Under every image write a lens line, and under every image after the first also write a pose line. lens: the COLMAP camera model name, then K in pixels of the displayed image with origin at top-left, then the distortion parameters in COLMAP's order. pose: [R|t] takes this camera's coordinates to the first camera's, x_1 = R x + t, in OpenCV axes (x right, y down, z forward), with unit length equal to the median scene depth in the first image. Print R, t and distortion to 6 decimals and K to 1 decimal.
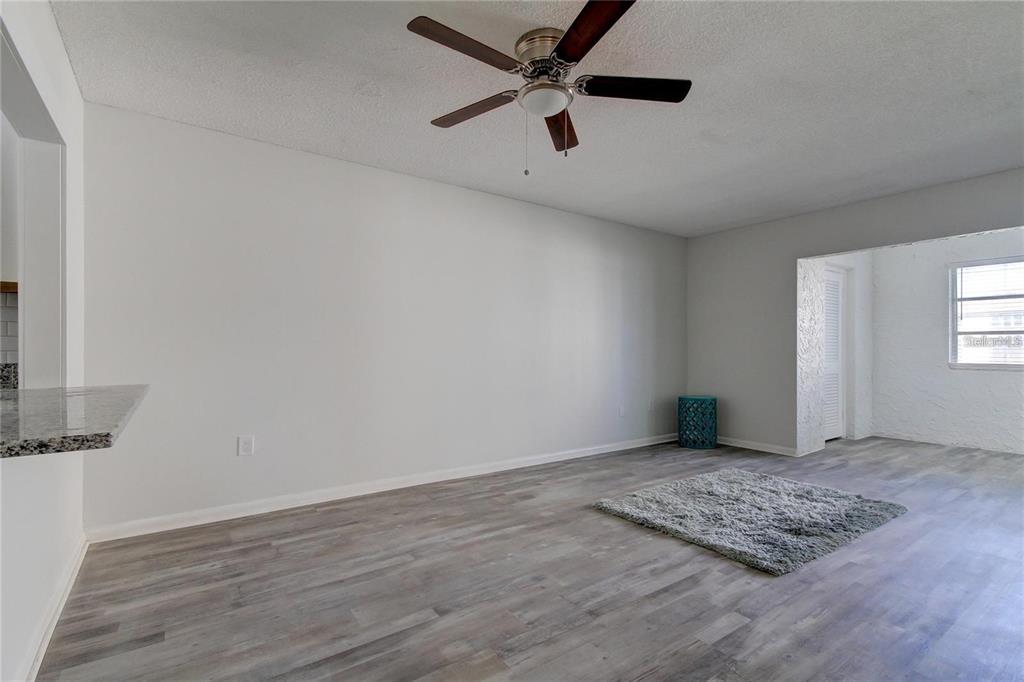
lens RADIAL K [[468.4, 0, 508.9], [0, 468.4, 346.0], [0, 0, 1]] dist [0.015356, 0.000174]
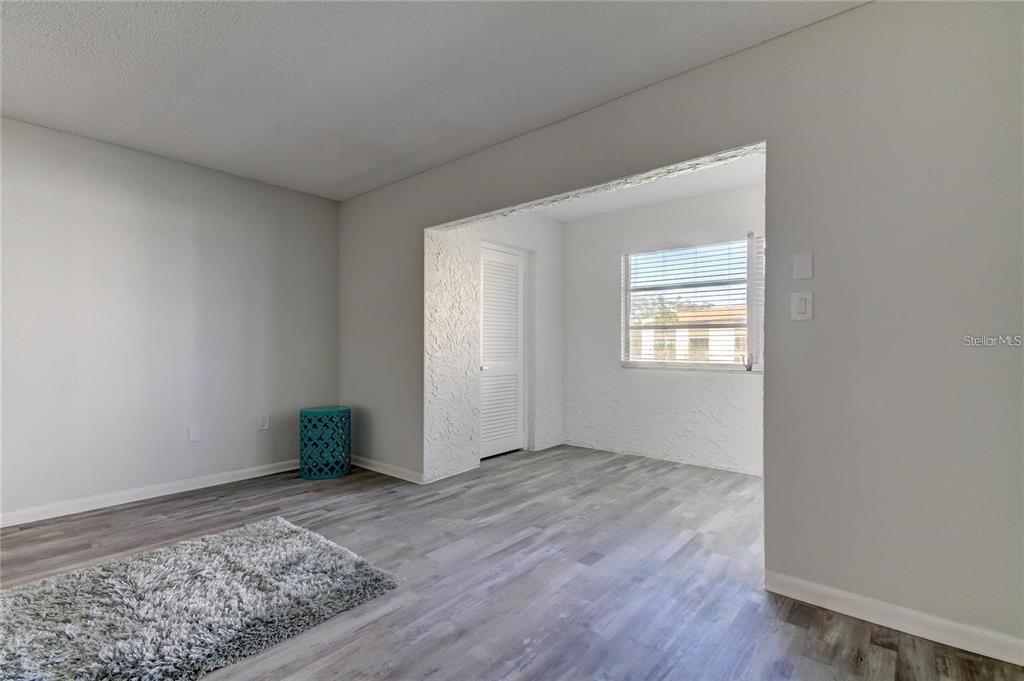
lens RADIAL K [[468.4, 0, 508.9], [0, 468.4, 345.5], [0, 0, 1]] dist [0.015356, 0.000174]
pose [[0.969772, 0.000004, 0.244012, 0.864221], [-0.001283, 0.999986, 0.005082, 0.004192], [-0.244009, -0.005242, 0.969759, 0.335673]]
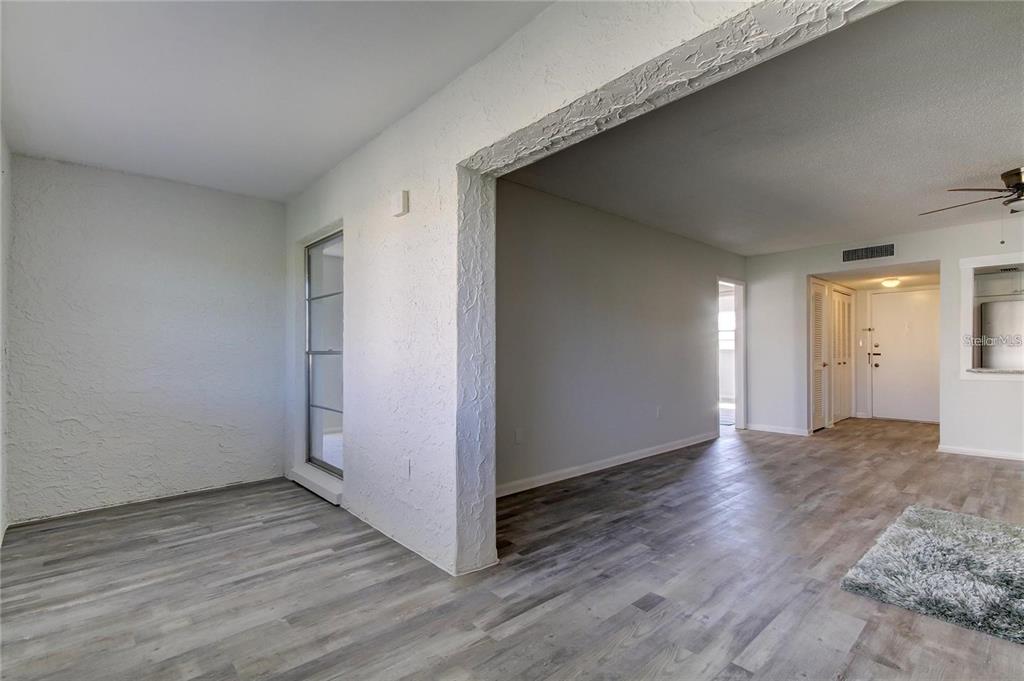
lens RADIAL K [[465.4, 0, 499.4], [0, 465.4, 353.1], [0, 0, 1]] dist [0.000392, -0.000278]
pose [[-0.994195, 0.000436, -0.107590, 1.471659], [0.000763, 0.999995, -0.002997, 0.004244], [0.107589, -0.003061, -0.994191, 1.697091]]
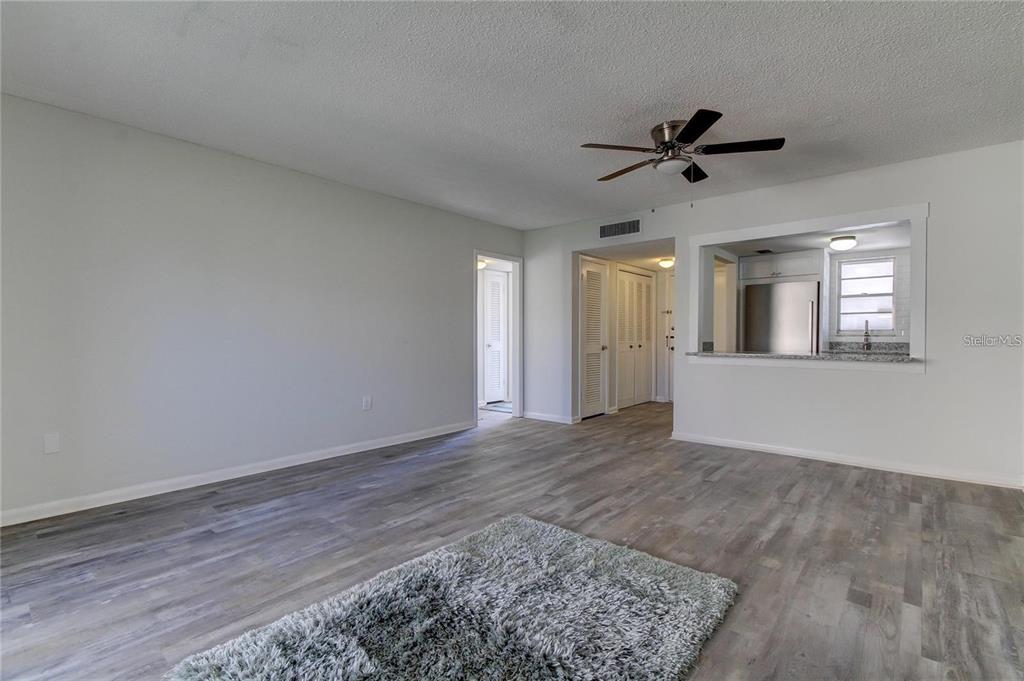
lens RADIAL K [[468.4, 0, 508.9], [0, 468.4, 345.5], [0, 0, 1]] dist [0.015356, 0.000174]
pose [[-0.967472, 0.001666, -0.252974, 0.664560], [-0.002743, 0.999850, 0.017077, 0.007974], [0.252964, 0.017216, -0.967322, 1.610546]]
